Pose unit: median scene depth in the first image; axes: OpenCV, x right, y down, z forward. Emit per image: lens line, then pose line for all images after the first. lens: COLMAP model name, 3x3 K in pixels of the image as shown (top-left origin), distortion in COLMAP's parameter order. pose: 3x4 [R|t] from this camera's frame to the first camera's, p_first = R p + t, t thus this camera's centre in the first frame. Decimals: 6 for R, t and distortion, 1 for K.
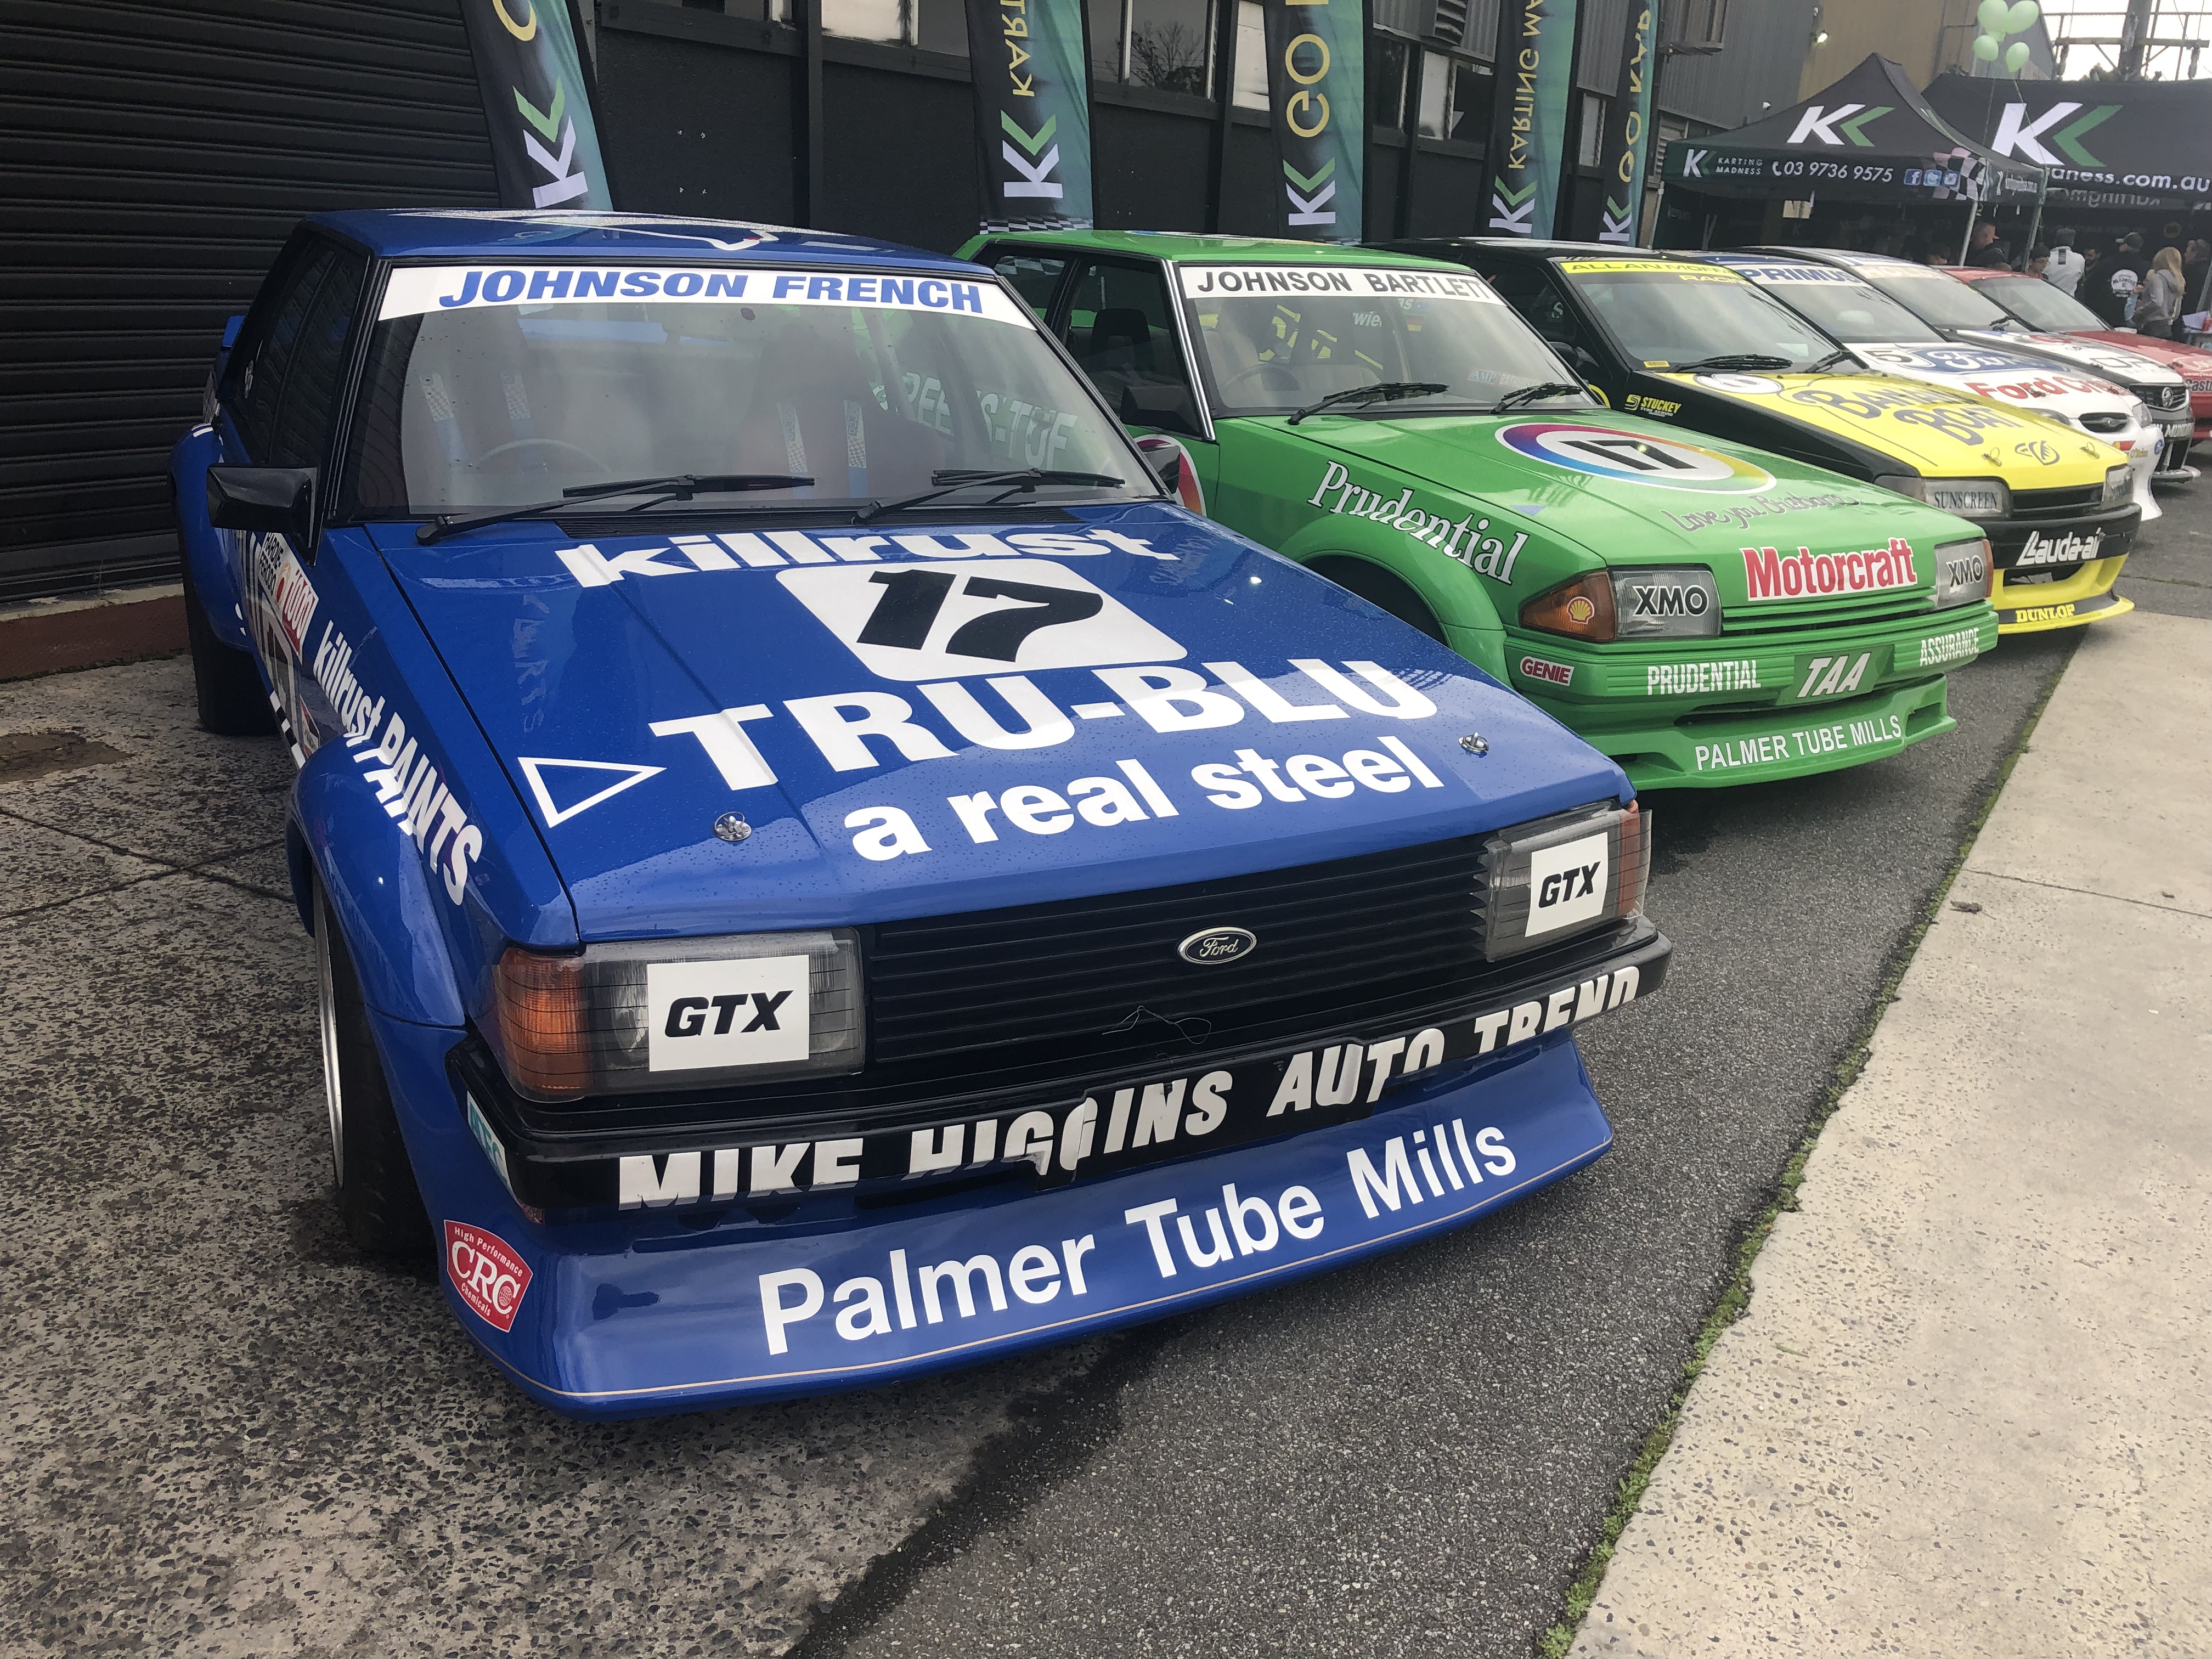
lens RADIAL K [[1875.2, 0, 1106.0], [0, 1875.2, 829.5], [0, 0, 1]] dist [0.020089, 0.004735]
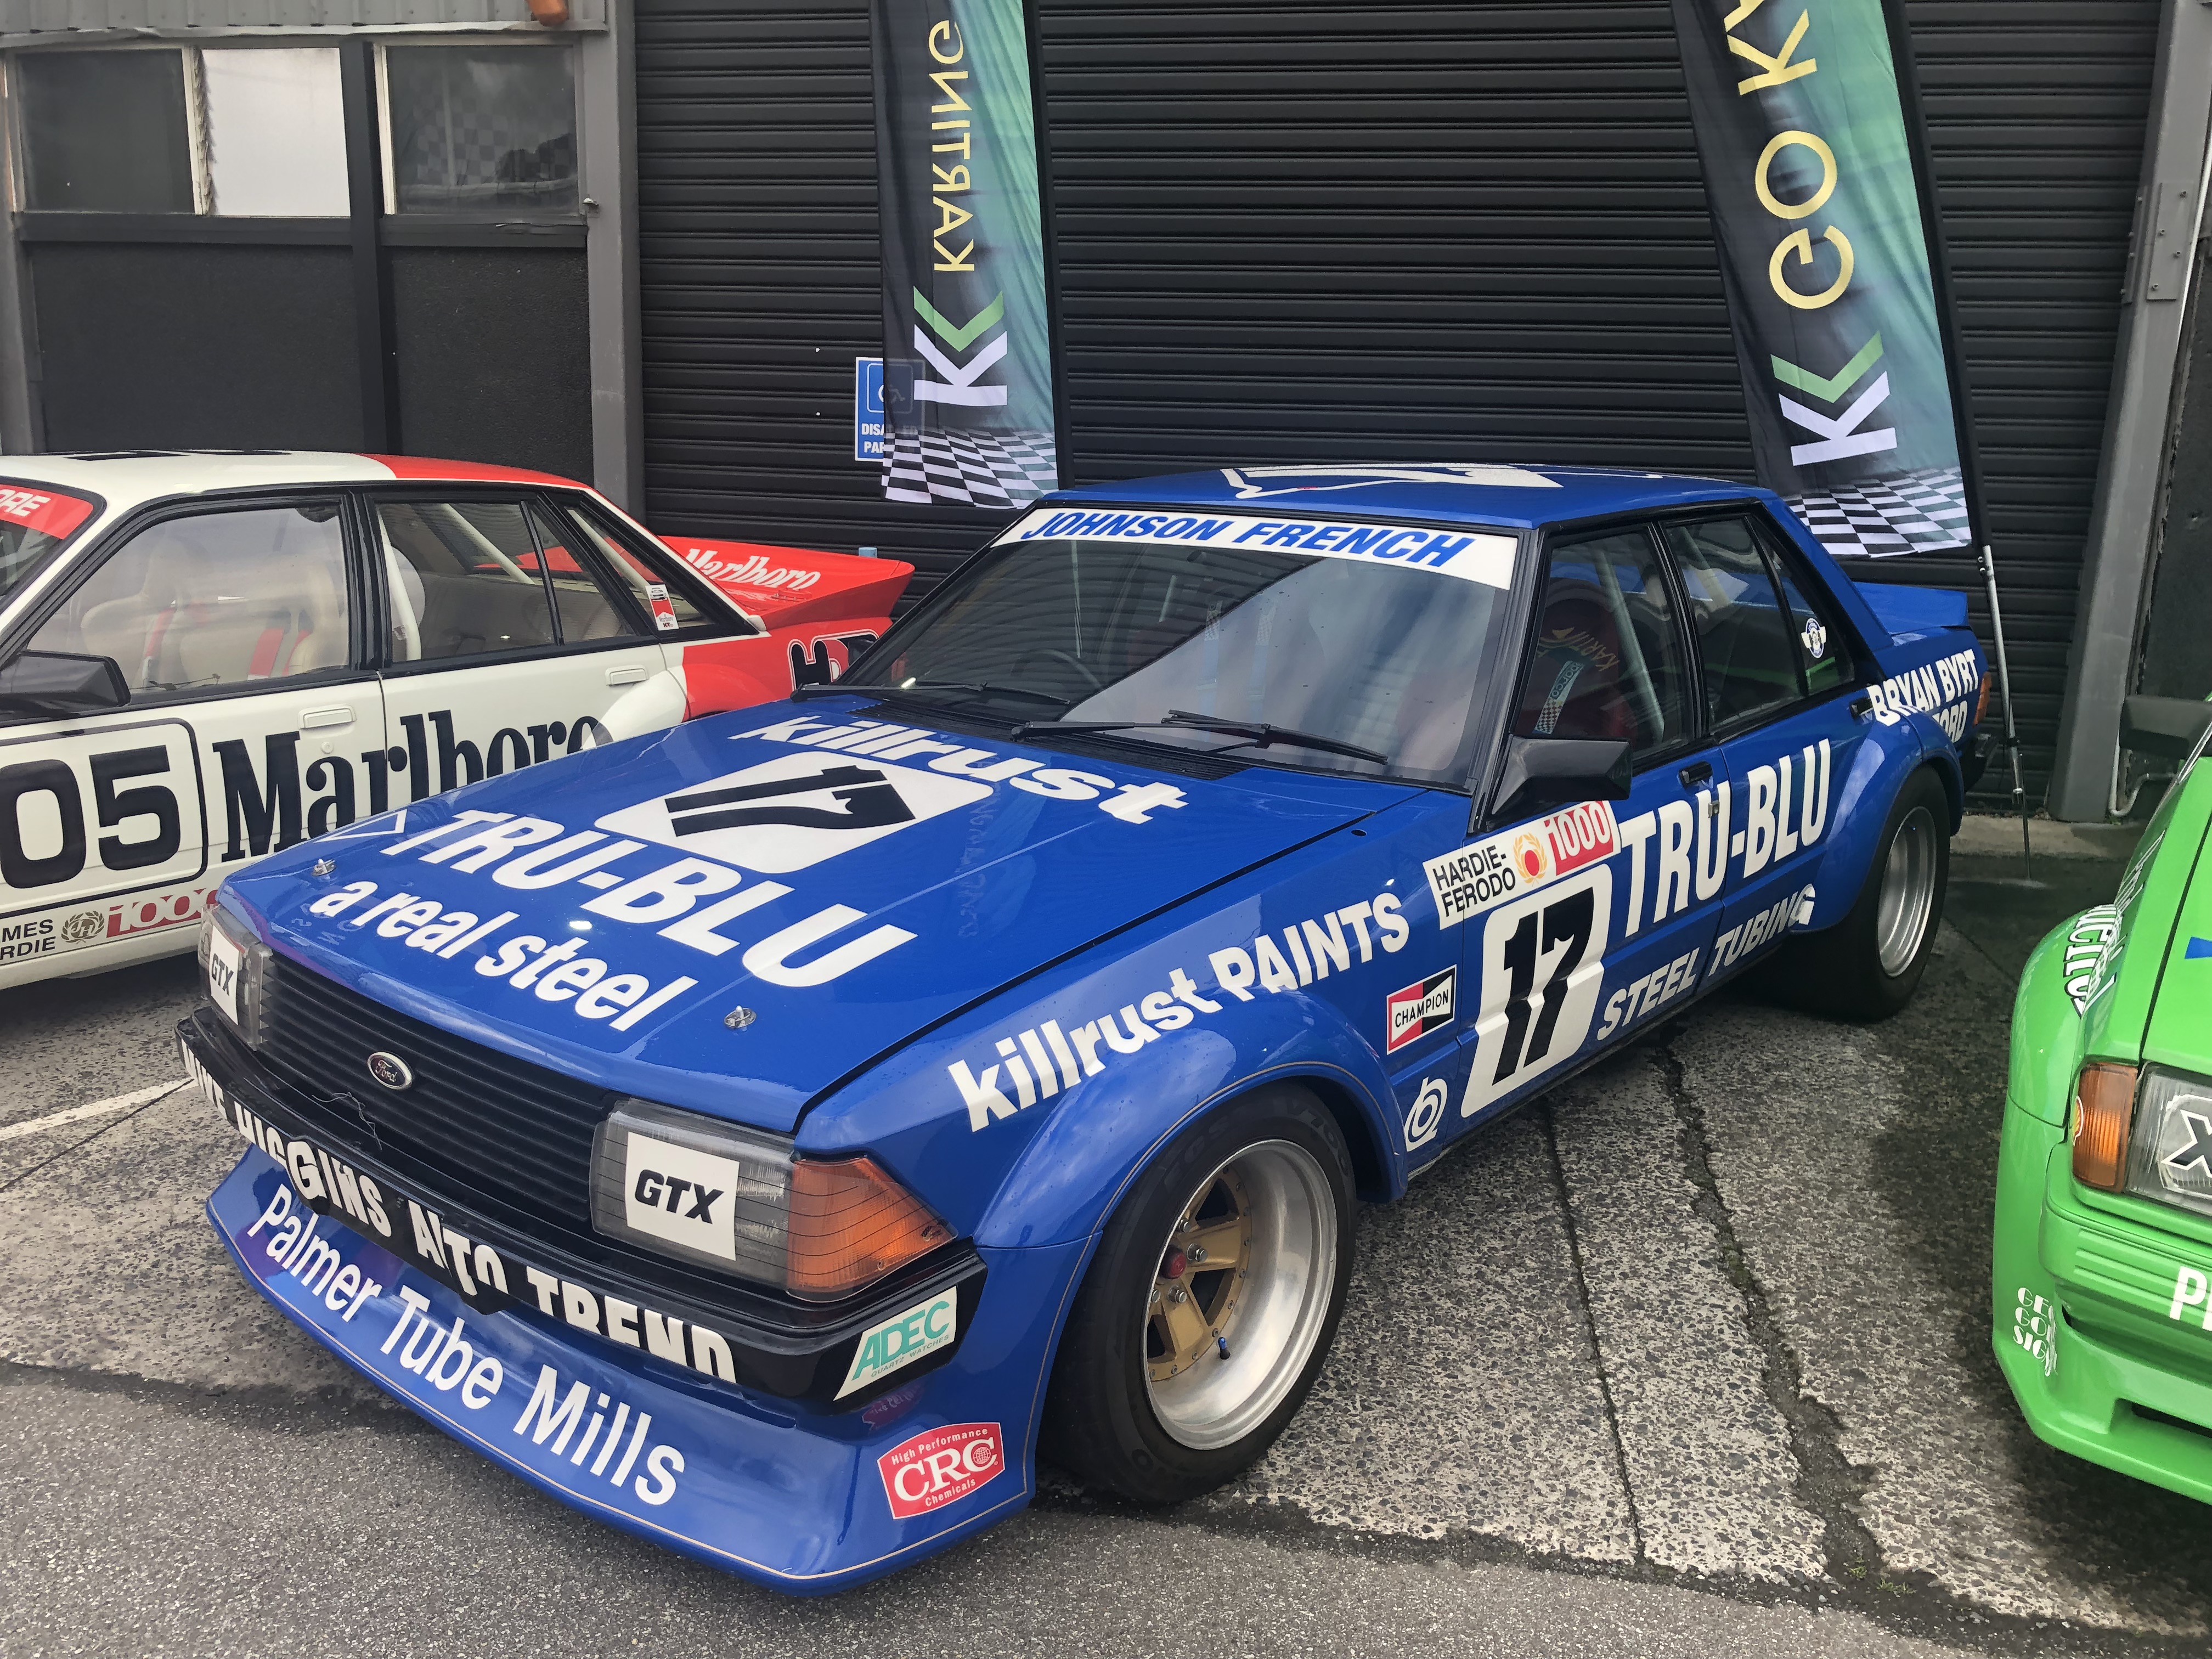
lens RADIAL K [[1876.2, 0, 1101.7], [0, 1876.2, 866.0], [0, 0, 1]] dist [-0.000670, -0.001548]
pose [[0.344722, 0.188870, -0.919508, 1.145371], [-0.303883, 0.949255, 0.081055, -0.258799], [0.888156, 0.251482, 0.384623, 0.858645]]
